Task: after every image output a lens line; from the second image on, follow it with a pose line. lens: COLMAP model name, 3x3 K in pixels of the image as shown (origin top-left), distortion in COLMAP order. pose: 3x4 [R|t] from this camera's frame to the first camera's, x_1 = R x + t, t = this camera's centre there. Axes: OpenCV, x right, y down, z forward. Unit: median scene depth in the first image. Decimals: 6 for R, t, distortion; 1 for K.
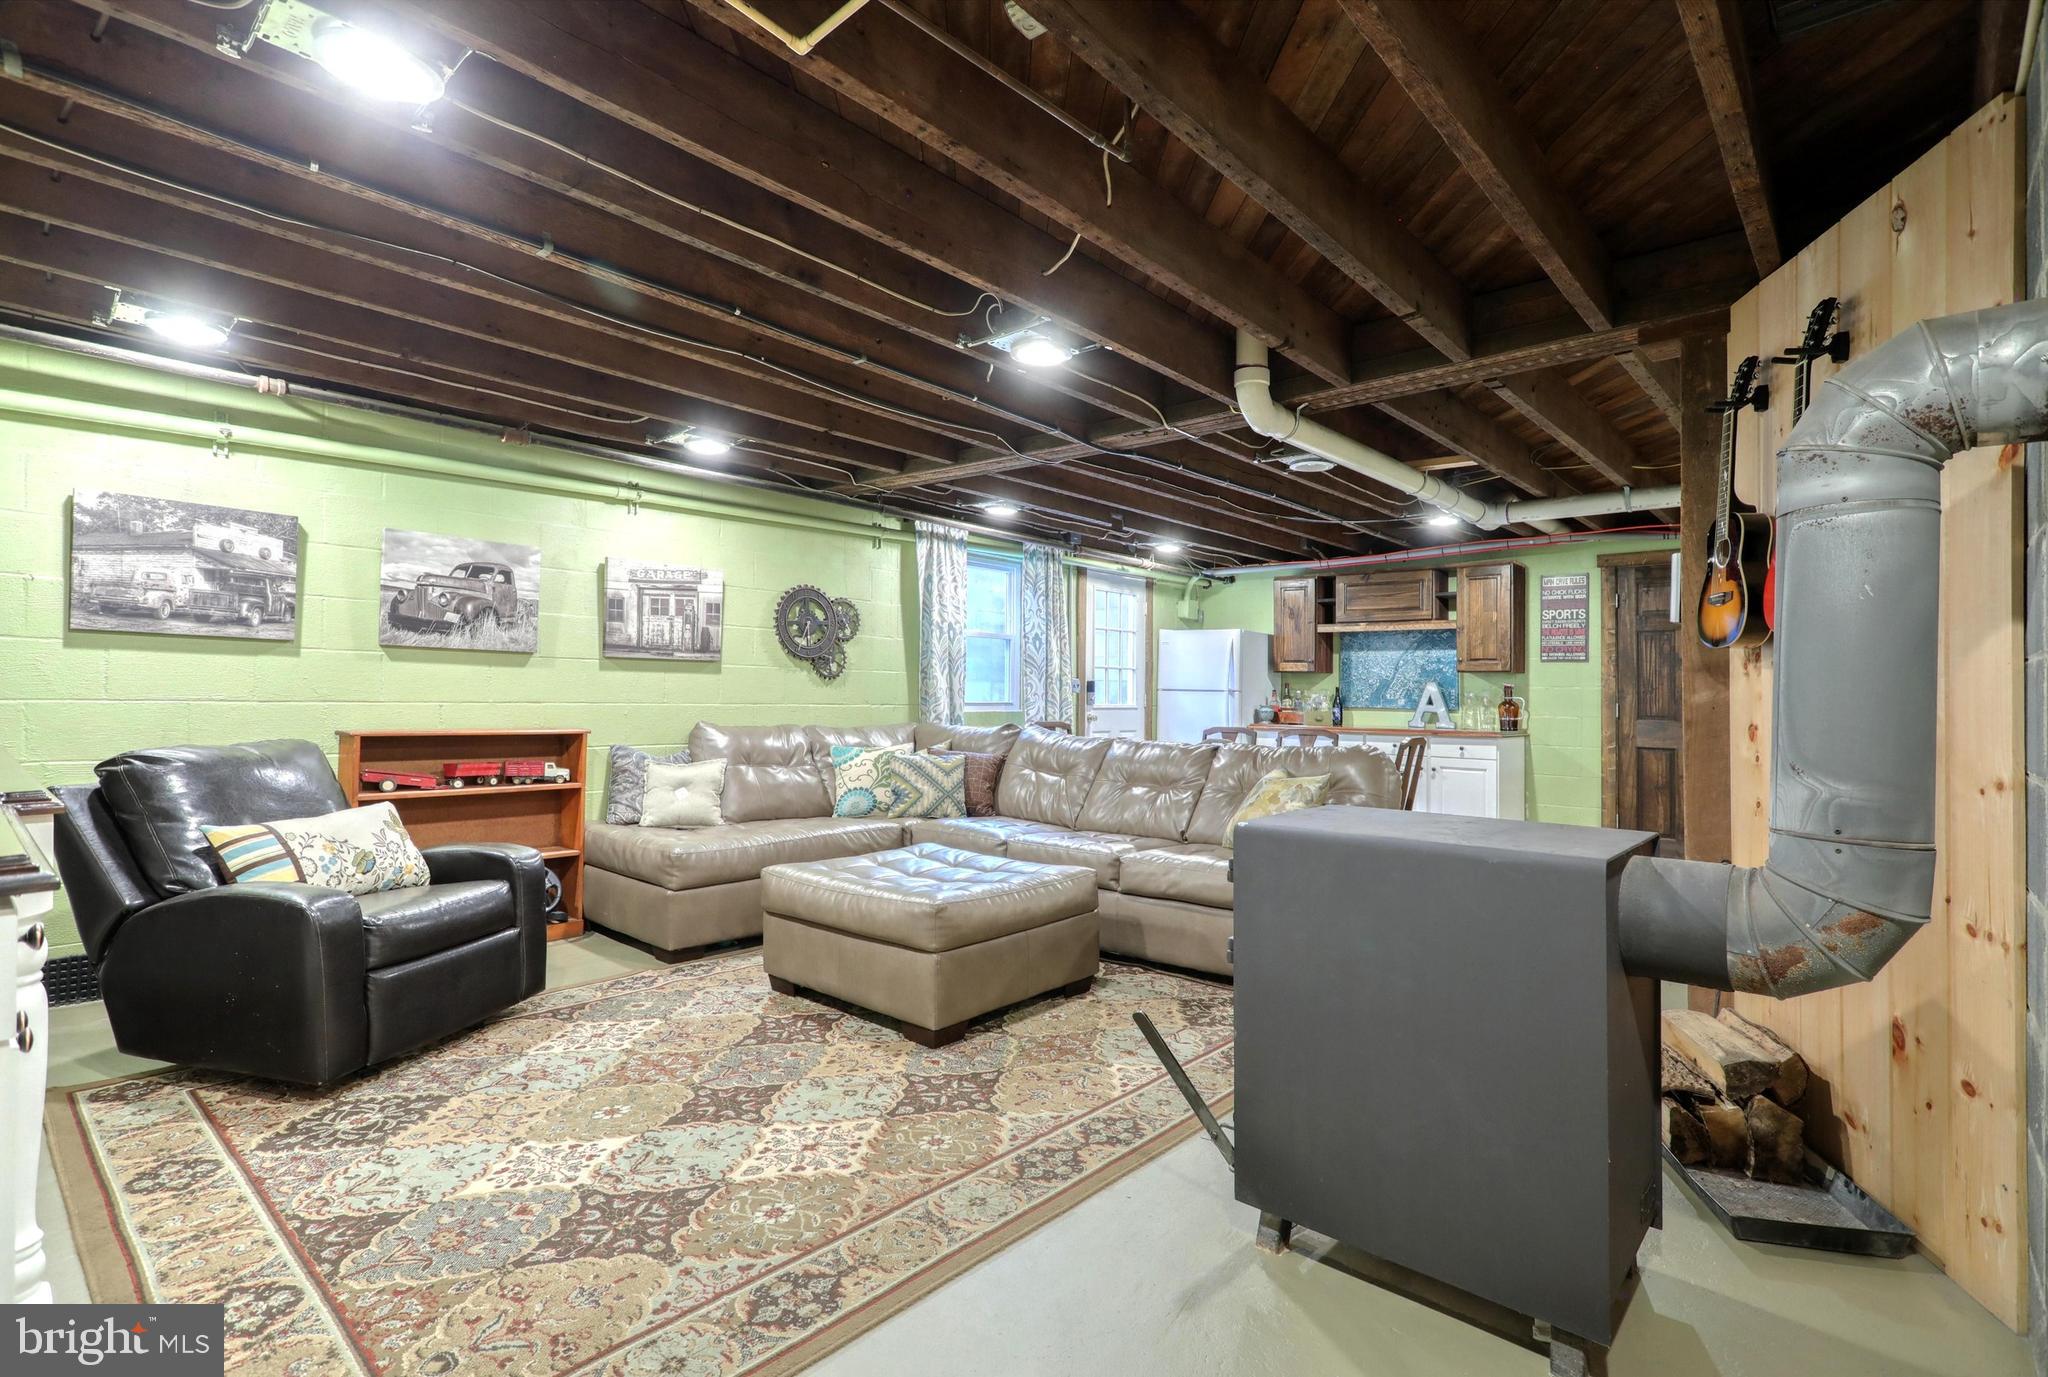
lens RADIAL K [[974.4, 0, 1031.9], [0, 974.4, 687.2], [0, 0, 1]] dist [-0.002660, 0.000223]
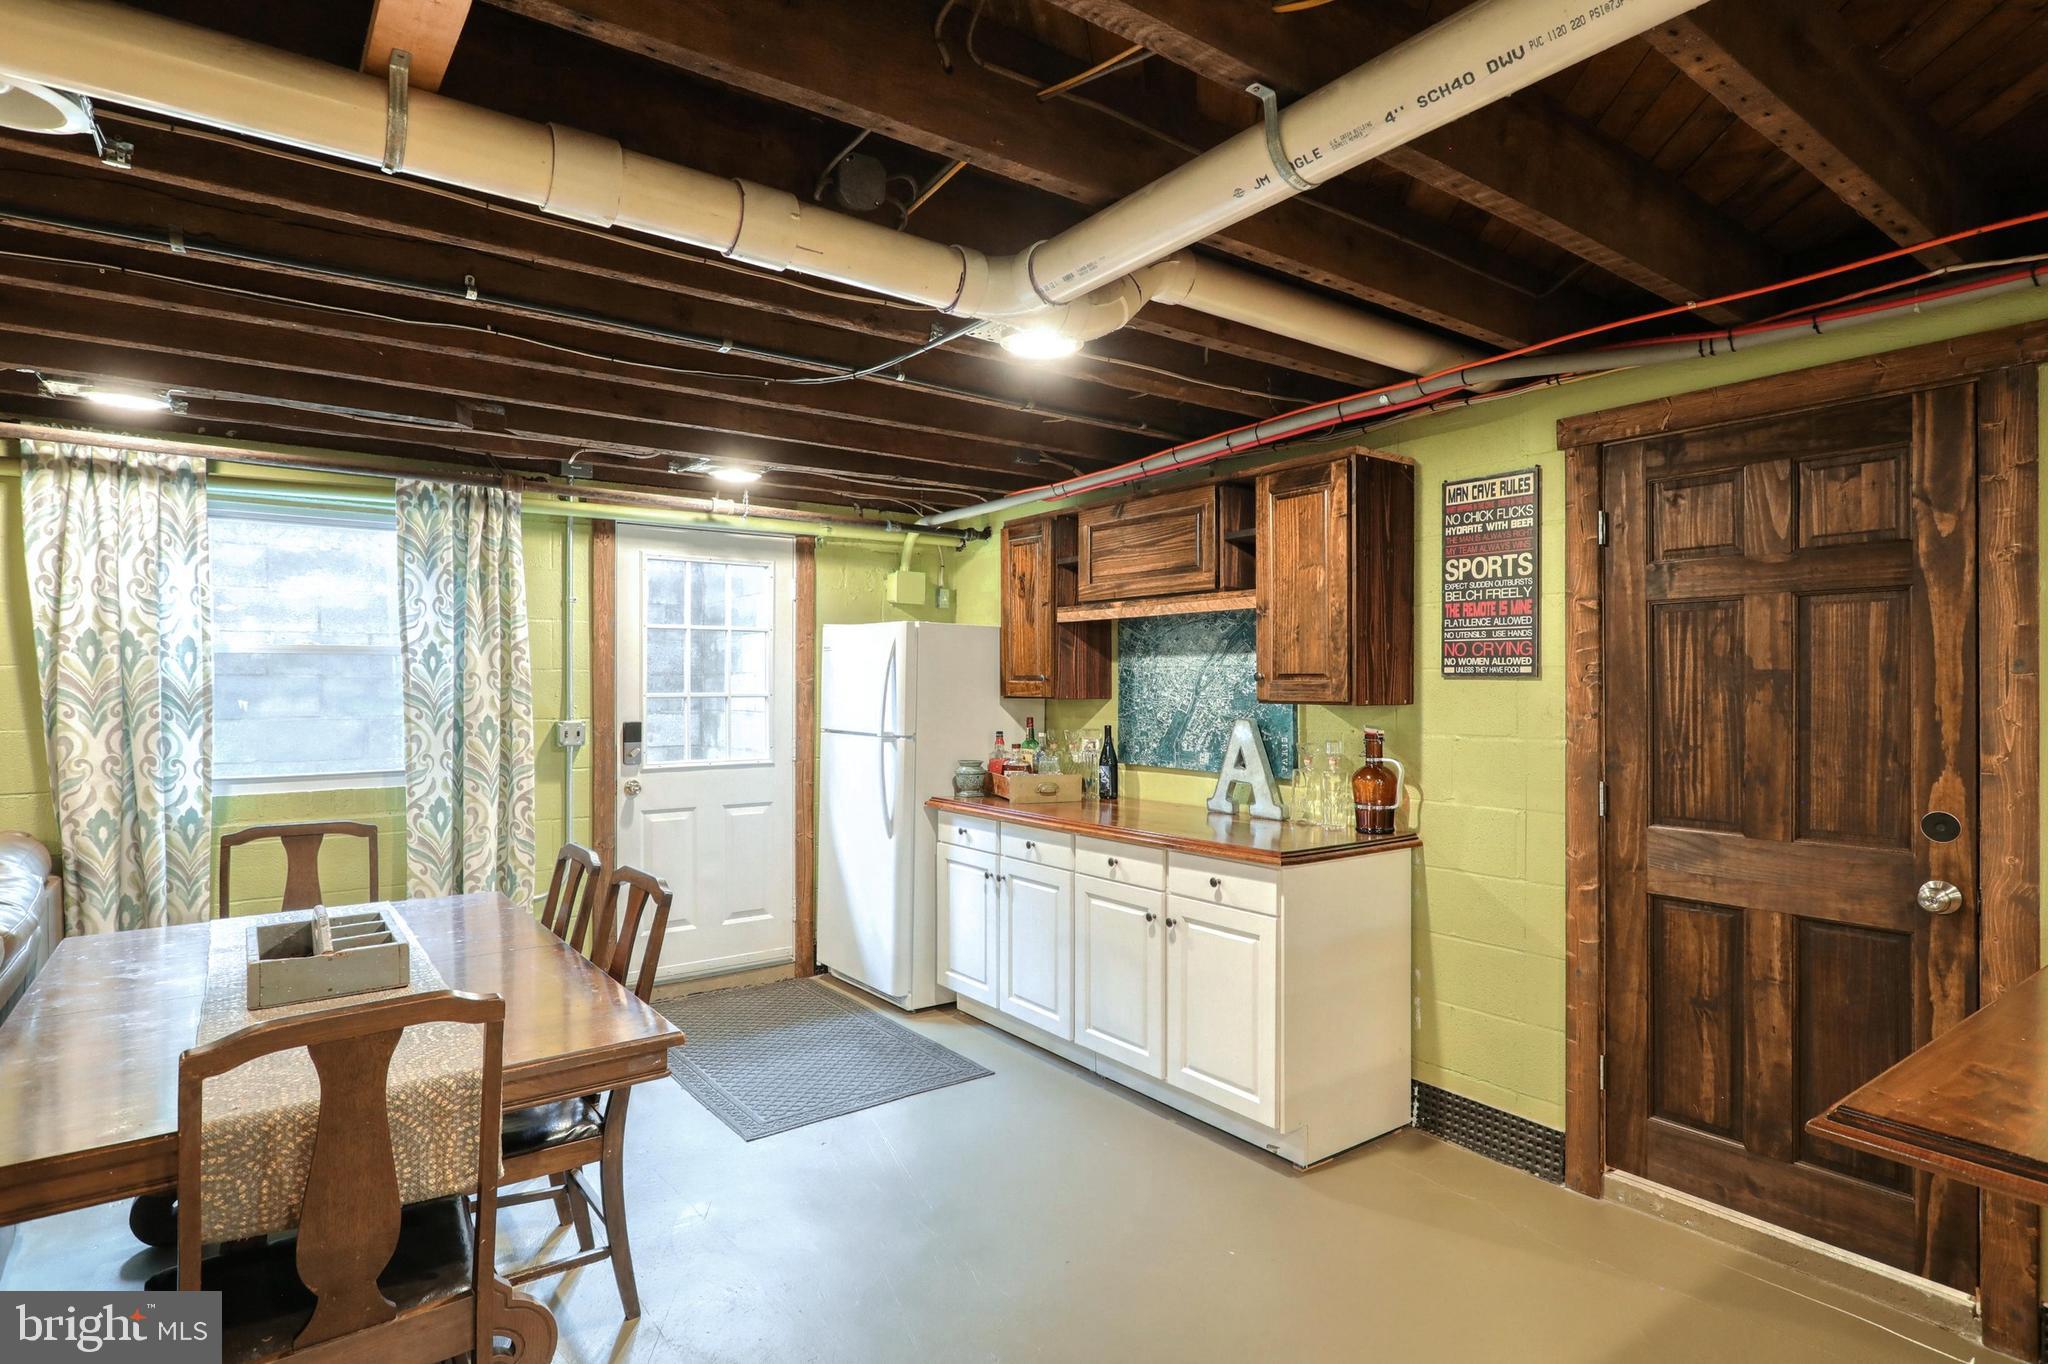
lens RADIAL K [[1047.3, 0, 1013.5], [0, 1047.3, 688.5], [0, 0, 1]] dist [-0.004067, -0.000122]
pose [[0.975516, -0.015857, -0.219356, 0.428280], [0.017908, 0.999812, 0.007368, -0.027644], [0.219198, -0.011116, 0.975617, 0.487071]]
